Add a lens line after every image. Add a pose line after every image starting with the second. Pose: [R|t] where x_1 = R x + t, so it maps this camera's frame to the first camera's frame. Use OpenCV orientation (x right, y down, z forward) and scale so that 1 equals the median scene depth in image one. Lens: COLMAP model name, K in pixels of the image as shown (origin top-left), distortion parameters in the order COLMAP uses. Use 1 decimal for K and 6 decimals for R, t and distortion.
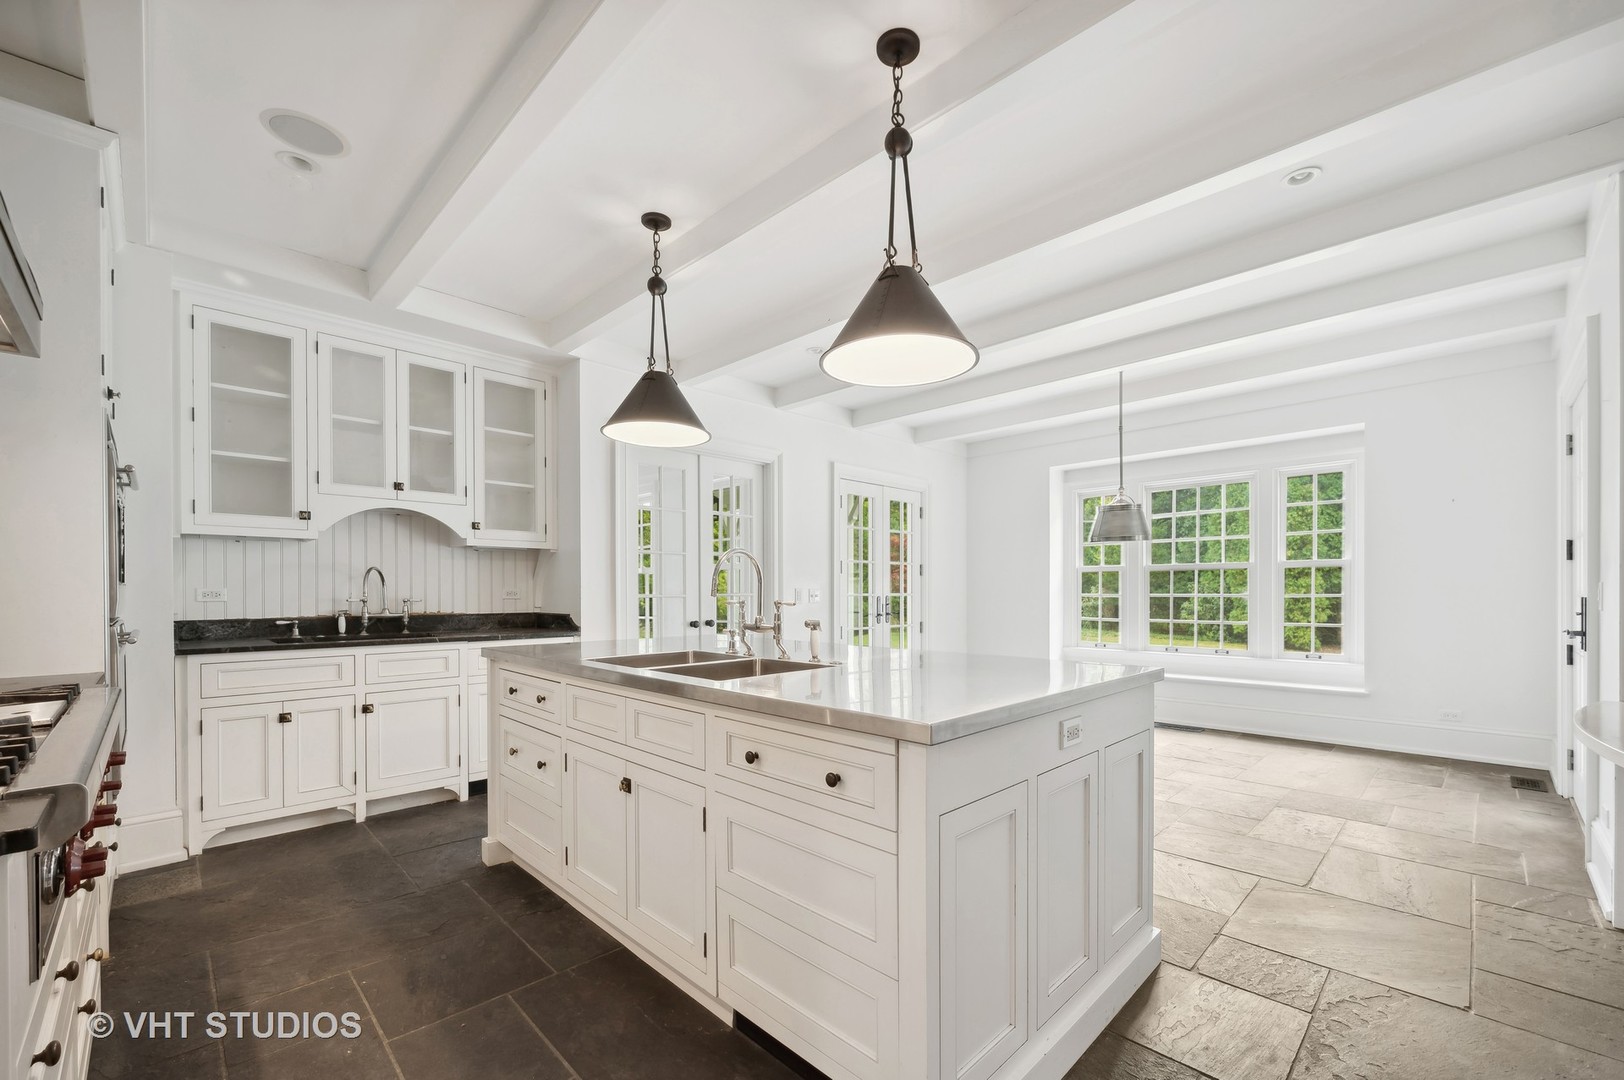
lens RADIAL K [[664.2, 0, 810.0], [0, 664.2, 595.9], [0, 0, 1]] dist [-0.000452, -0.000052]
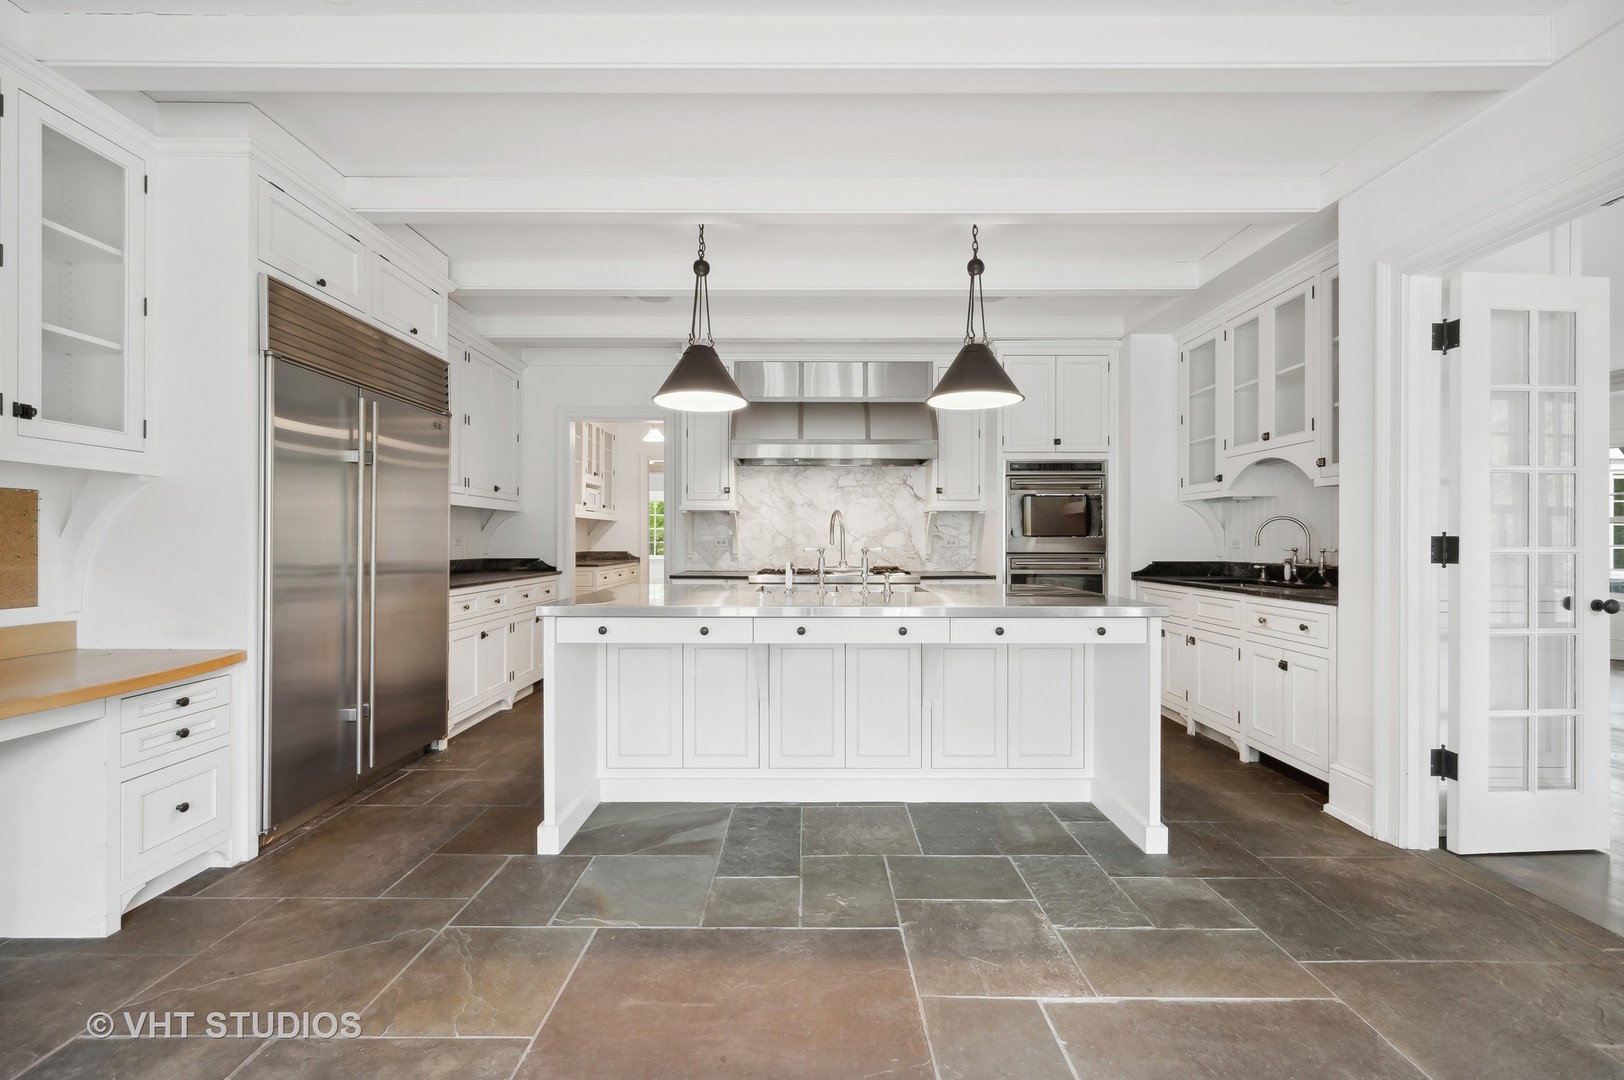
lens RADIAL K [[675.0, 0, 810.4], [0, 675.0, 532.2], [0, 0, 1]] dist [-0.000008, -0.000006]
pose [[-0.702496, -0.005571, -0.711665, 0.593983], [-0.004096, 0.999984, -0.003785, -0.013090], [0.711675, 0.000256, -0.702508, 1.227969]]
